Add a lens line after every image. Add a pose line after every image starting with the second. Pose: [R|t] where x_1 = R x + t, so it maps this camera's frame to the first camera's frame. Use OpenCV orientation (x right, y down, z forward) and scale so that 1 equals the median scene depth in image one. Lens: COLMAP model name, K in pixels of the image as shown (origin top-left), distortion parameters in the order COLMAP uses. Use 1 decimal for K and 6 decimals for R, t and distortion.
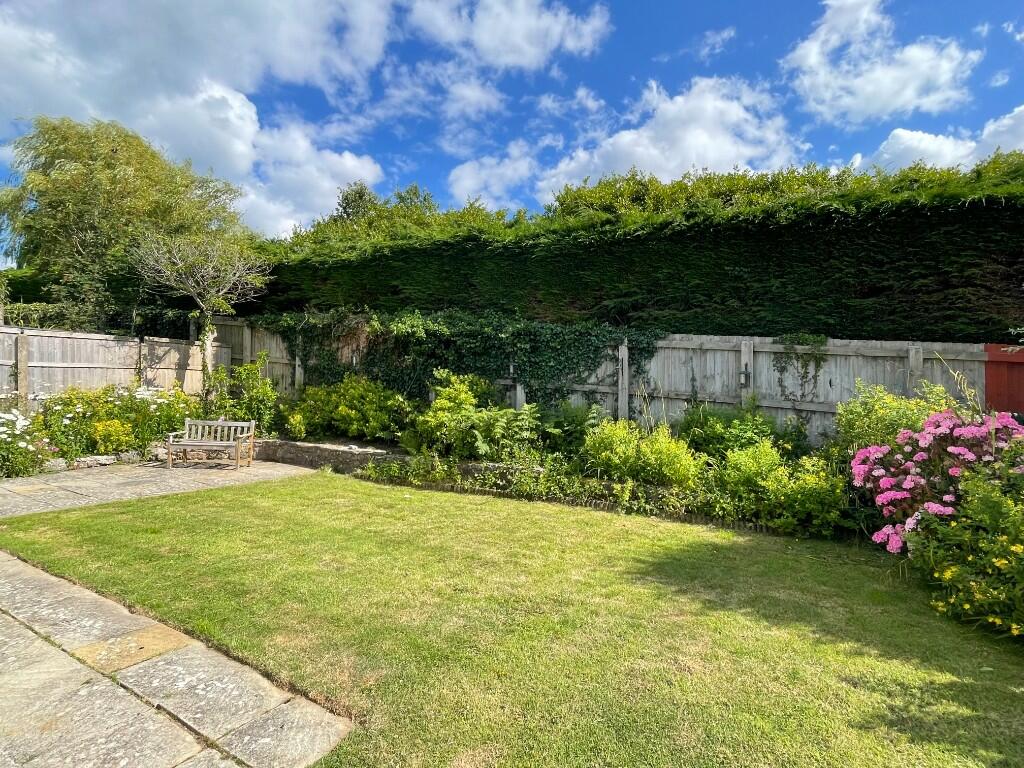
lens RADIAL K [[506.3, 0, 512.0], [0, 506.3, 384.0], [0, 0, 1]] dist [0.001064, -0.000294]
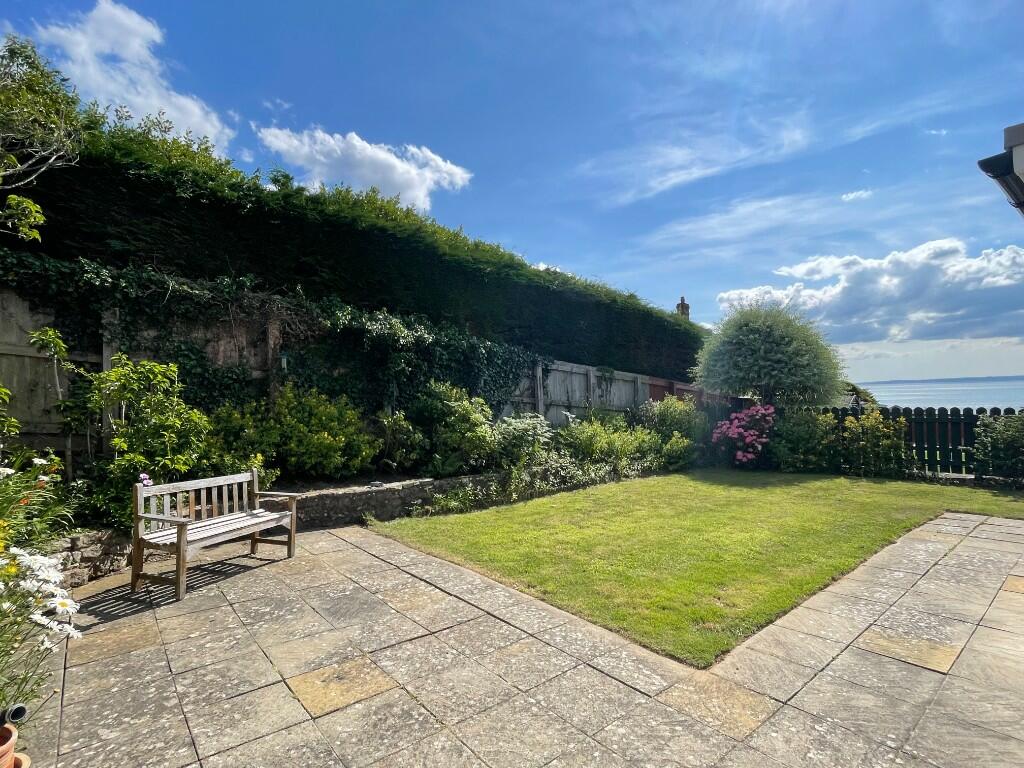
lens RADIAL K [[506.3, 0, 512.0], [0, 506.3, 384.0], [0, 0, 1]] dist [0.001064, -0.000294]
pose [[0.341272, 0.014656, 0.939850, -1.057302], [0.008519, 0.999789, -0.018684, -0.006588], [-0.939926, 0.014383, 0.341076, 0.630788]]
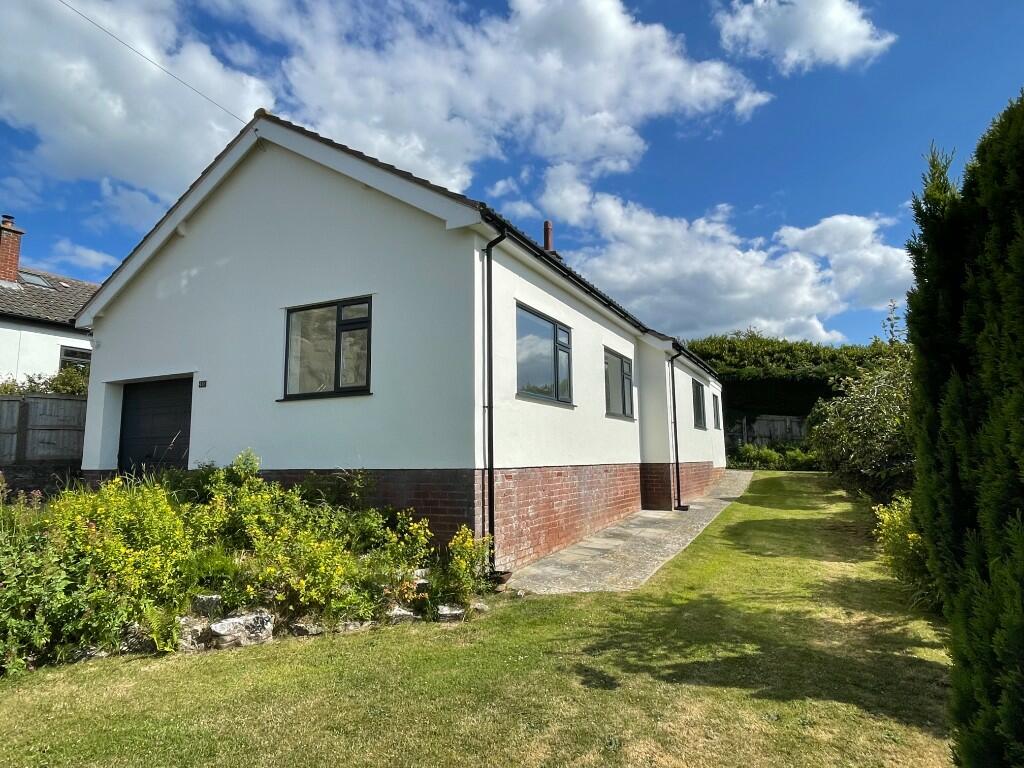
lens RADIAL K [[585.4, 0, 512.0], [0, 585.4, 384.0], [0, 0, 1]] dist [0.002020, 0.000240]
pose [[0.999020, -0.002531, 0.044185, -1.225115], [0.006914, 0.995031, -0.099323, 0.046702], [-0.043714, 0.099531, 0.994074, -2.216008]]
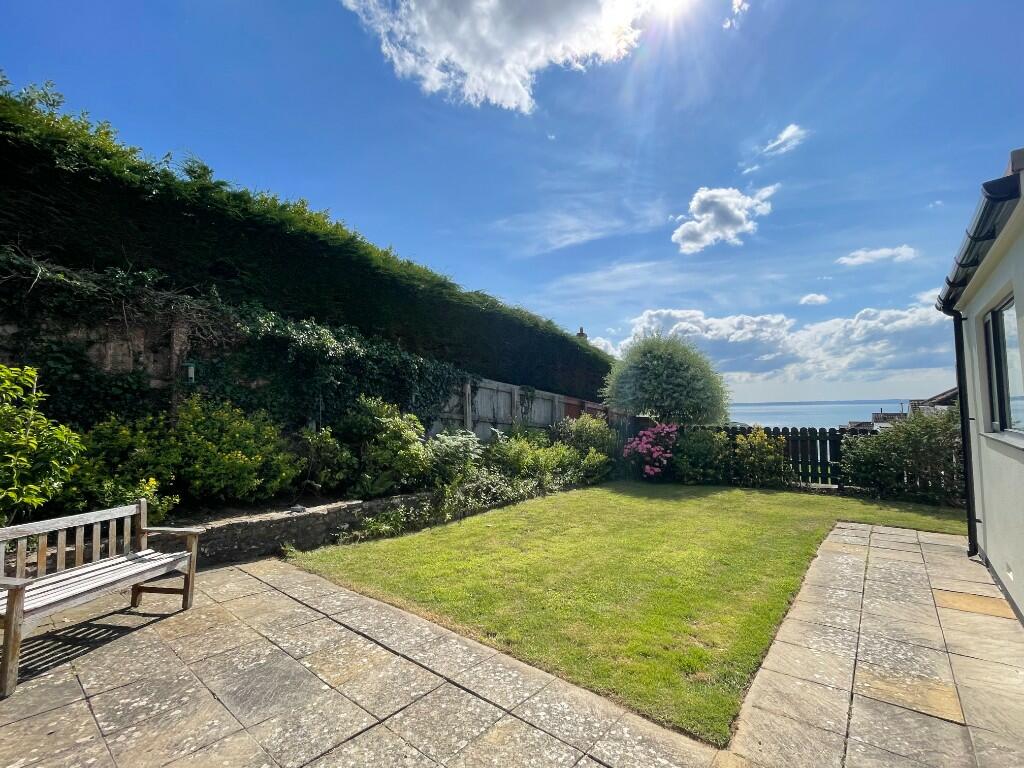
lens RADIAL K [[455.2, 0, 512.0], [0, 455.2, 384.0], [0, 0, 1]] dist [-0.010865, 0.007095]
pose [[0.159570, 0.056122, 0.985590, -0.973406], [-0.007584, 0.998423, -0.055625, -0.009292], [-0.987158, 0.001402, 0.159744, 0.704537]]
